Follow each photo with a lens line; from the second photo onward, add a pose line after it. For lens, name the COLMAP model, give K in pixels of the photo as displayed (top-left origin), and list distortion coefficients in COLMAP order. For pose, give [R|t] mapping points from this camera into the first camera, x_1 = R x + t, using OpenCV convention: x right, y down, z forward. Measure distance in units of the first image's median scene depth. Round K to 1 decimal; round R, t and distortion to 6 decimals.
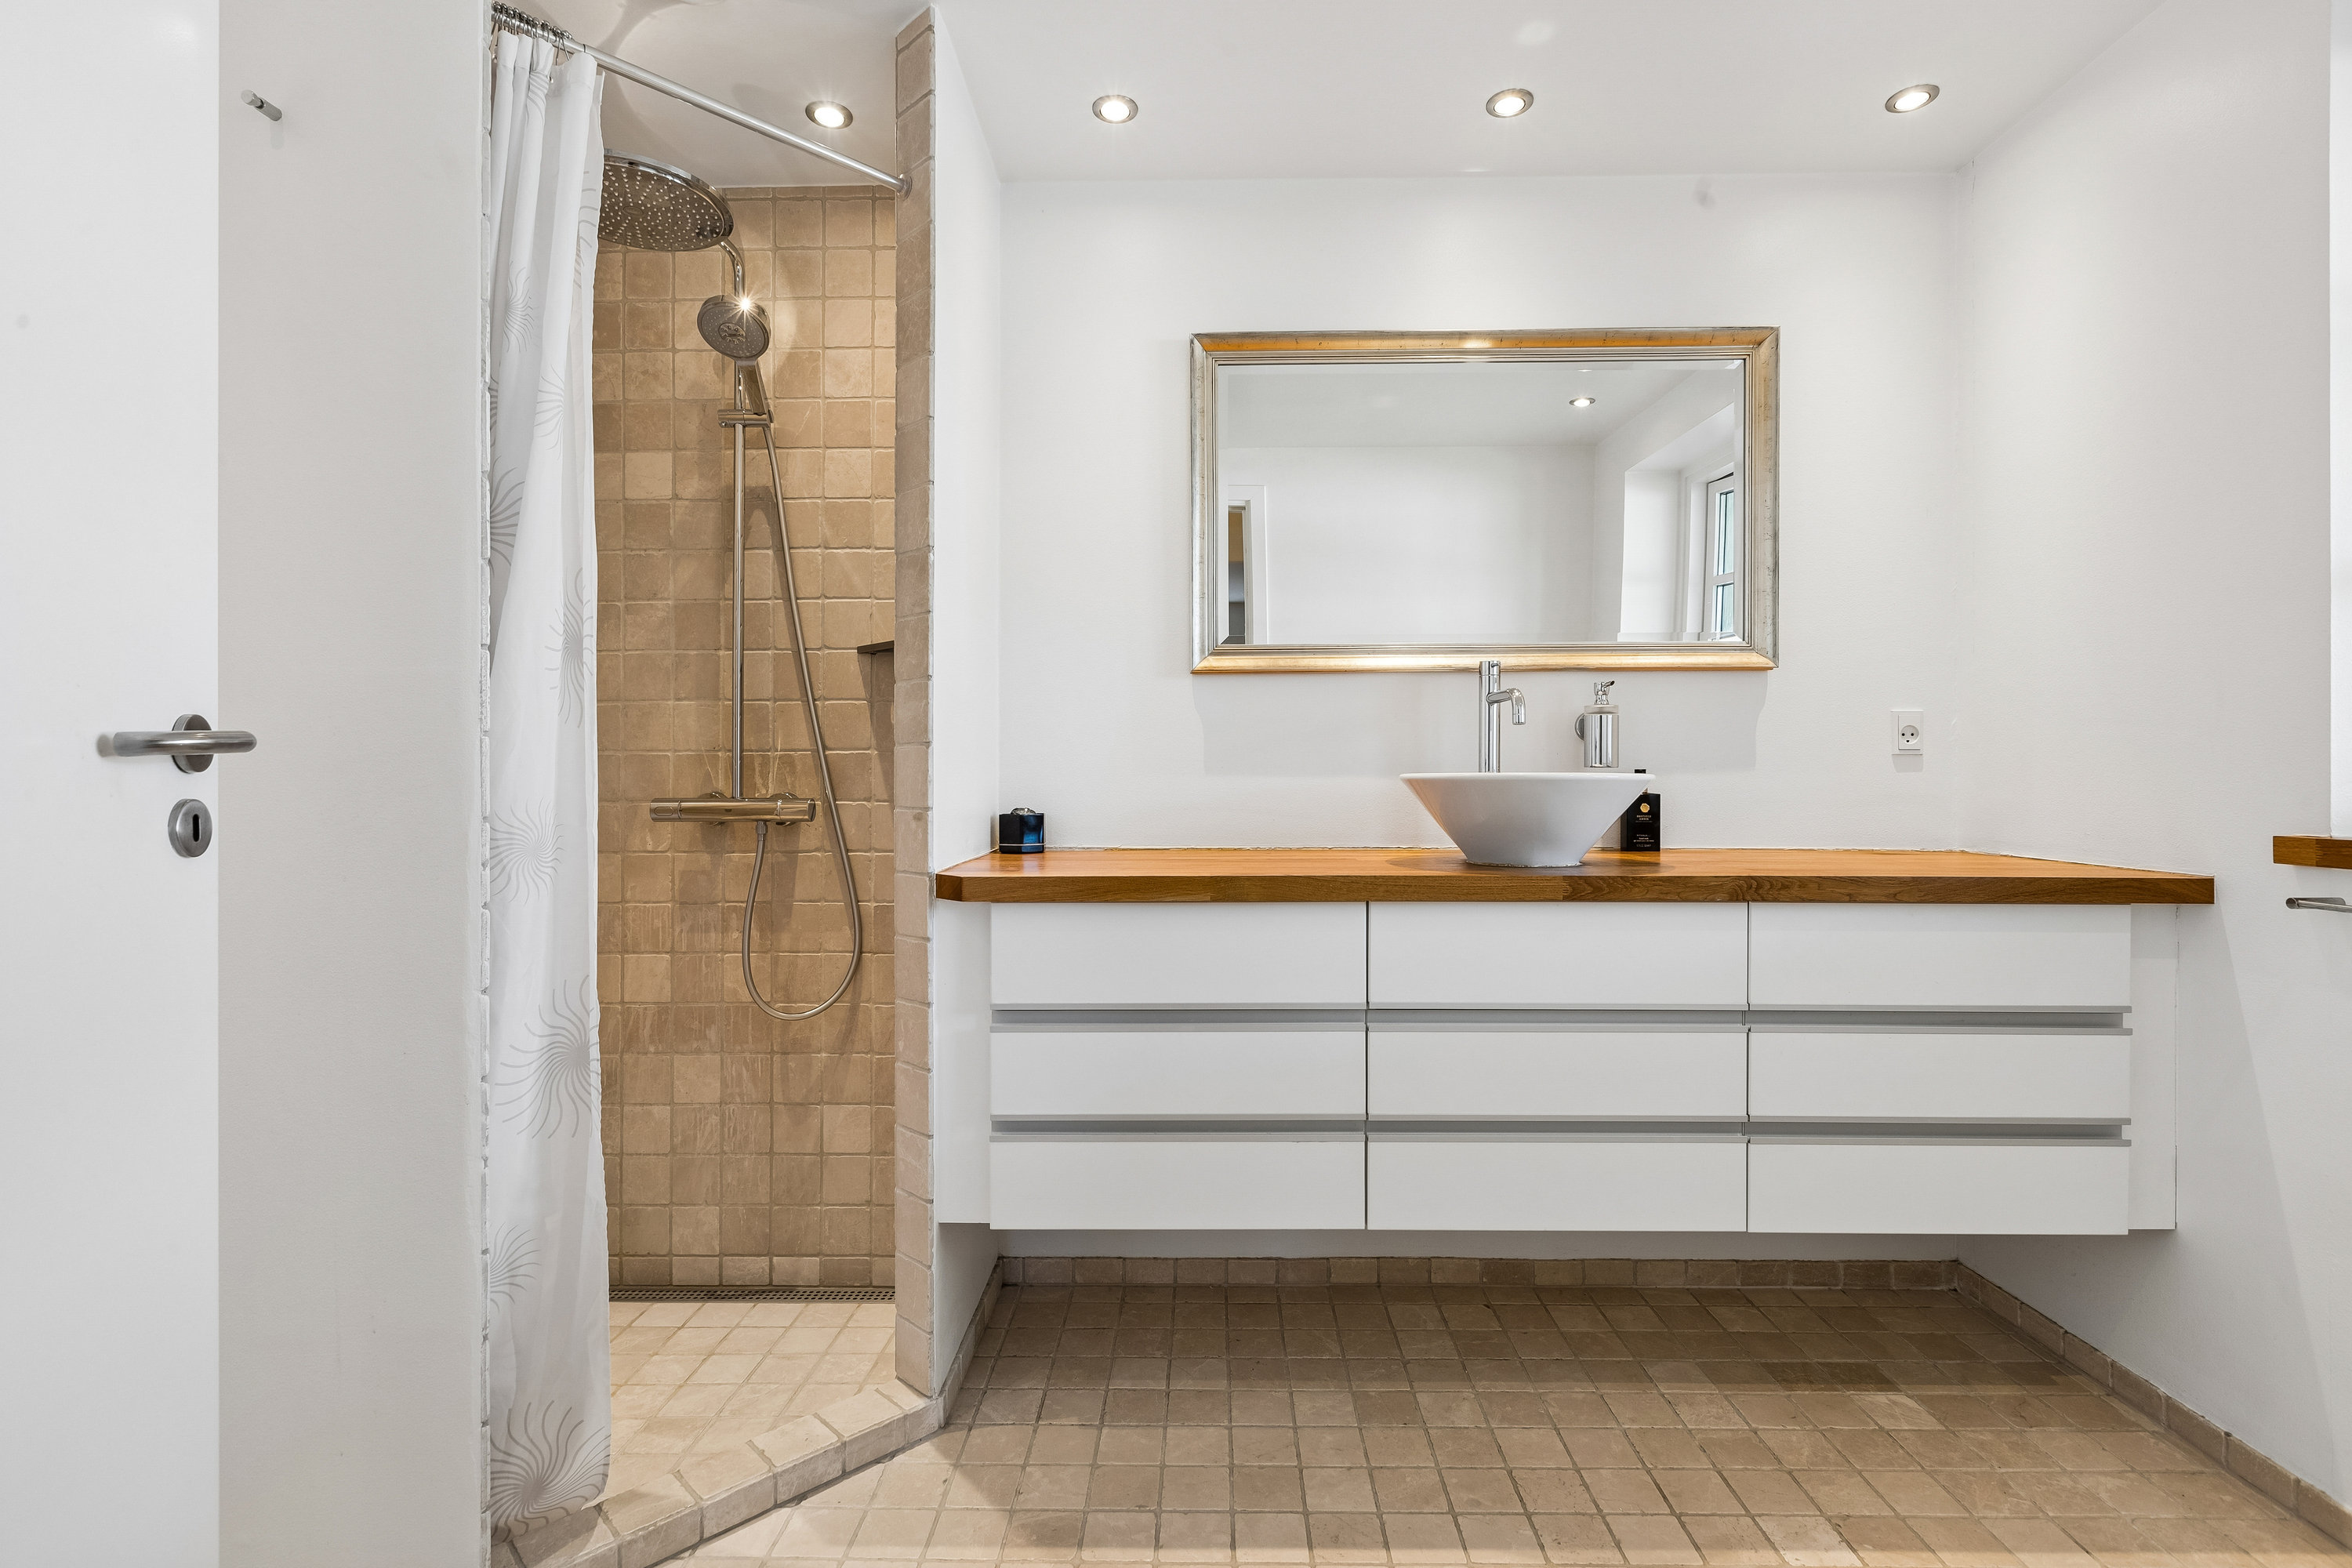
lens RADIAL K [[1098.3, 0, 1171.9], [0, 1098.3, 780.1], [0, 0, 1]] dist [0.002437, -0.002259]
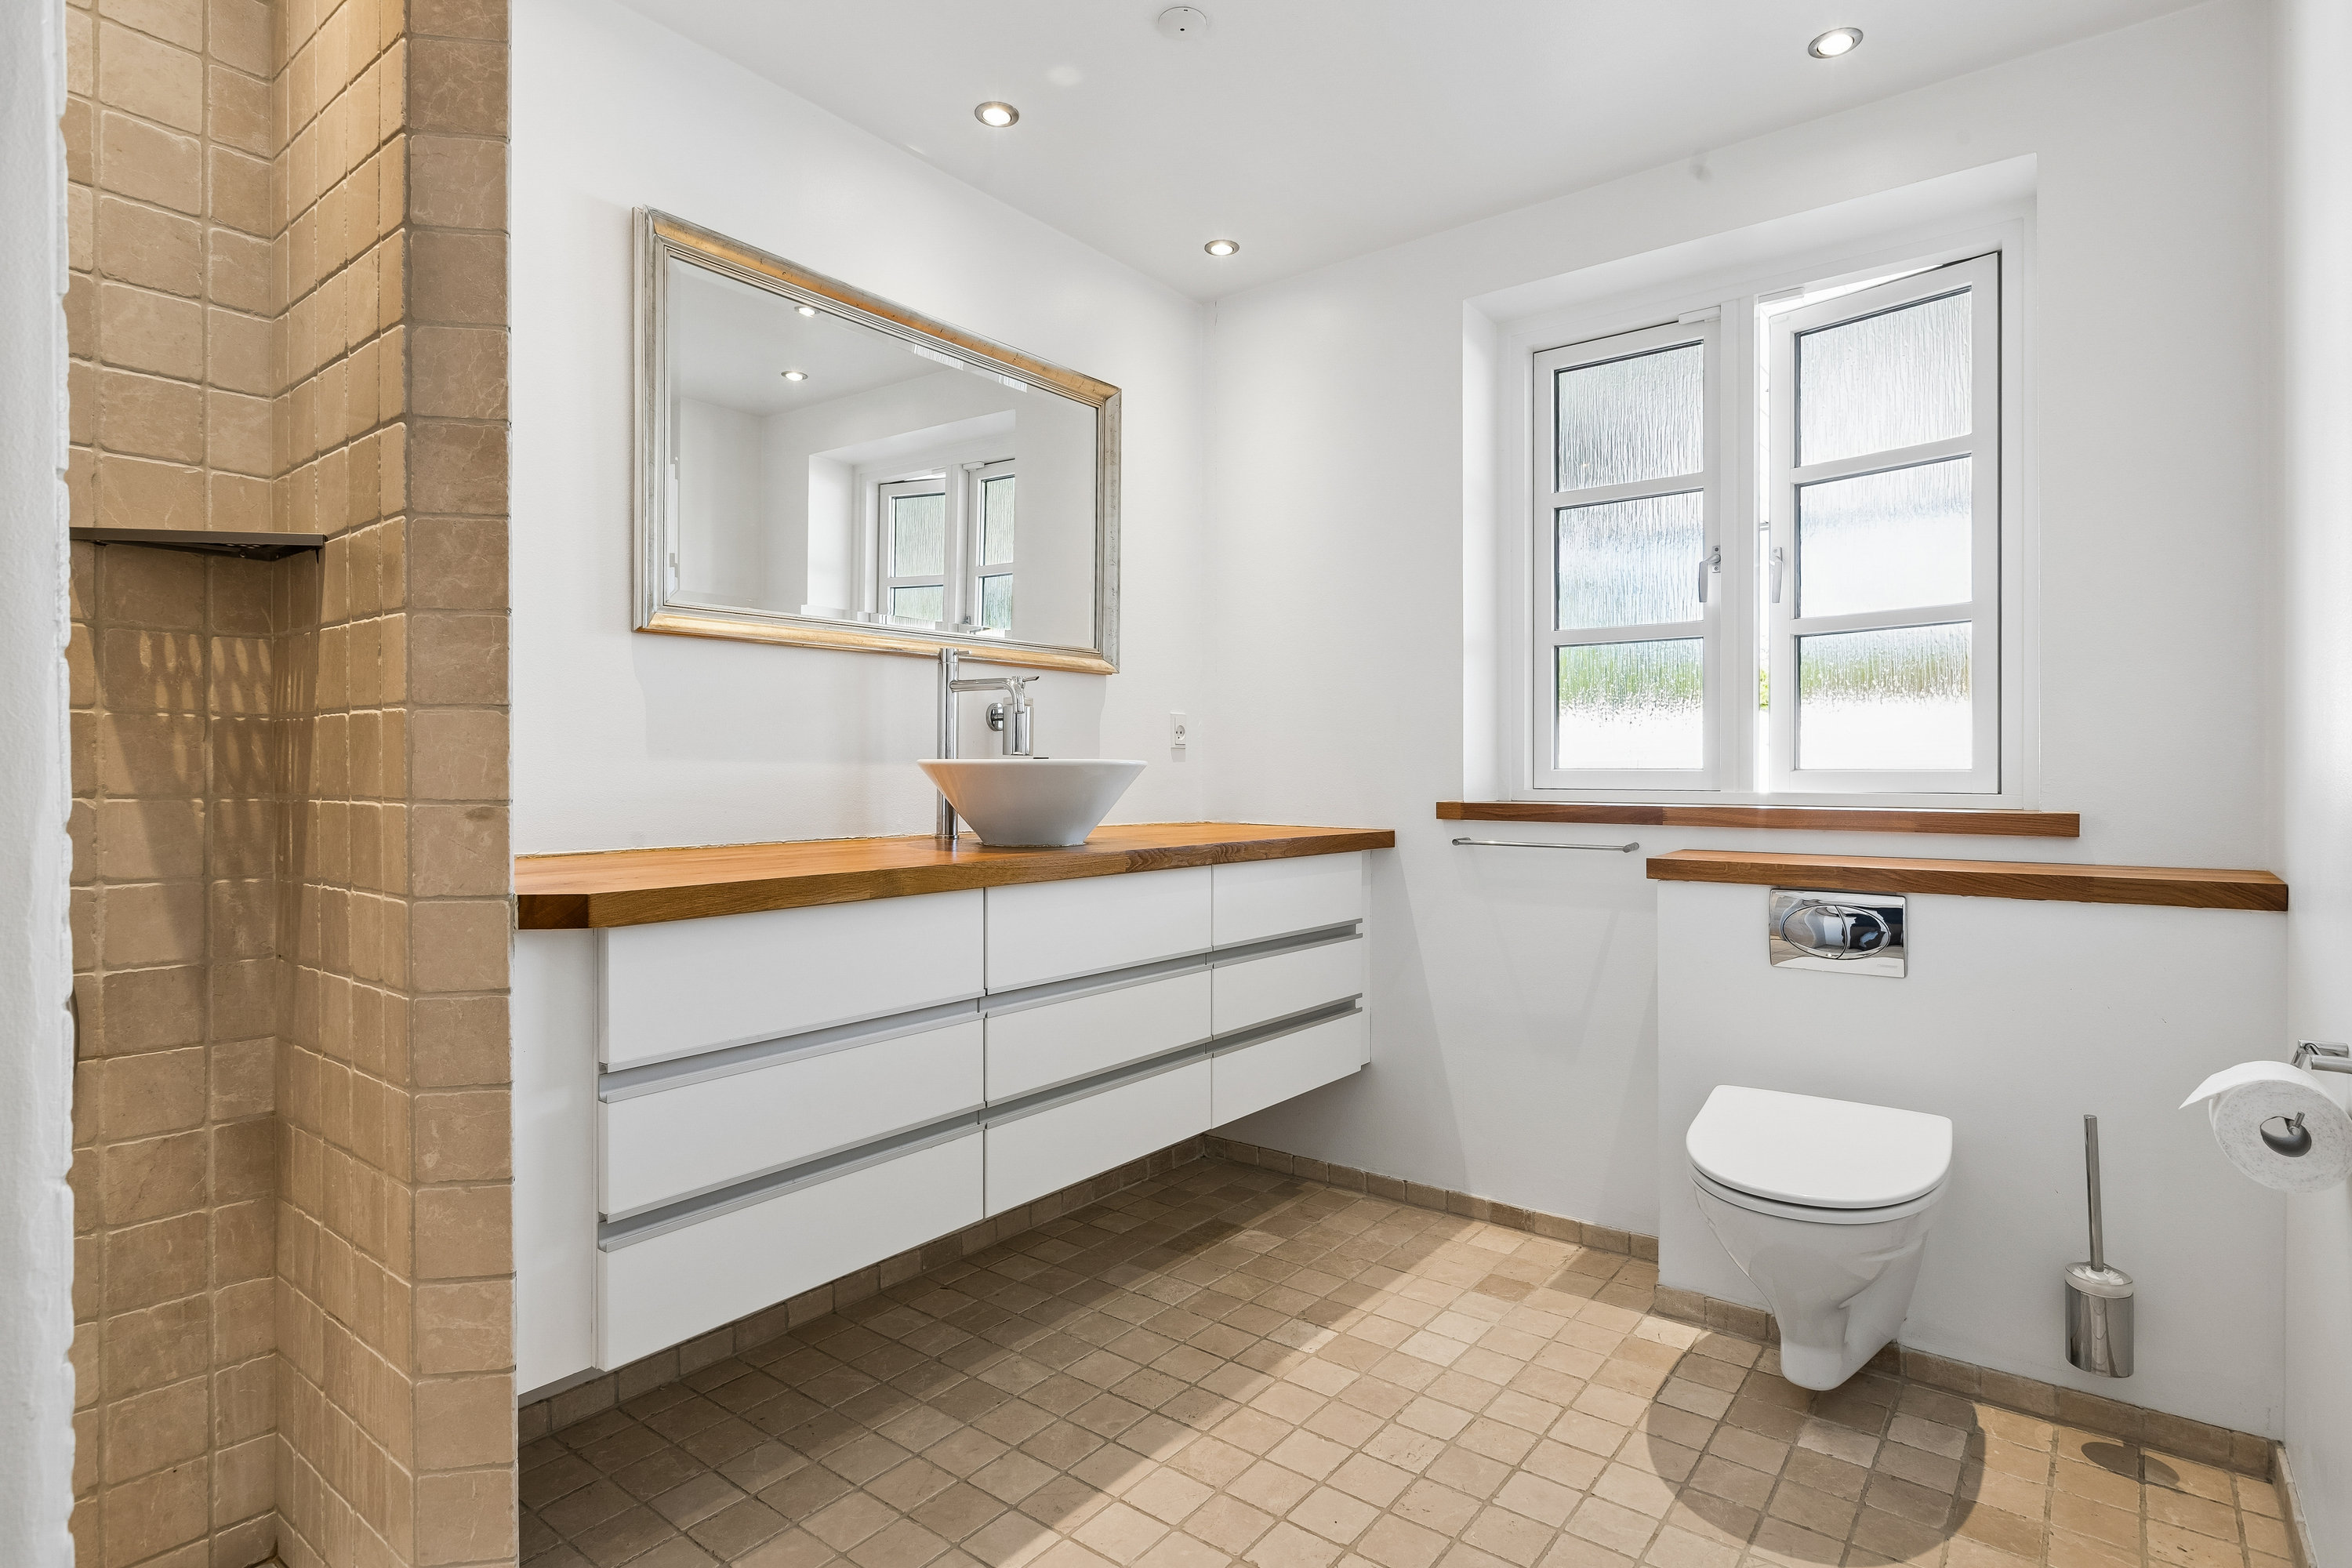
lens RADIAL K [[1202.1, 0, 1175.0], [0, 1202.1, 773.8], [0, 0, 1]] dist [0.000483, 0.000482]
pose [[0.596728, 0.001054, 0.802443, -0.560179], [-0.002812, 0.999996, 0.000777, 0.006596], [-0.802438, -0.002720, 0.596729, 0.206423]]
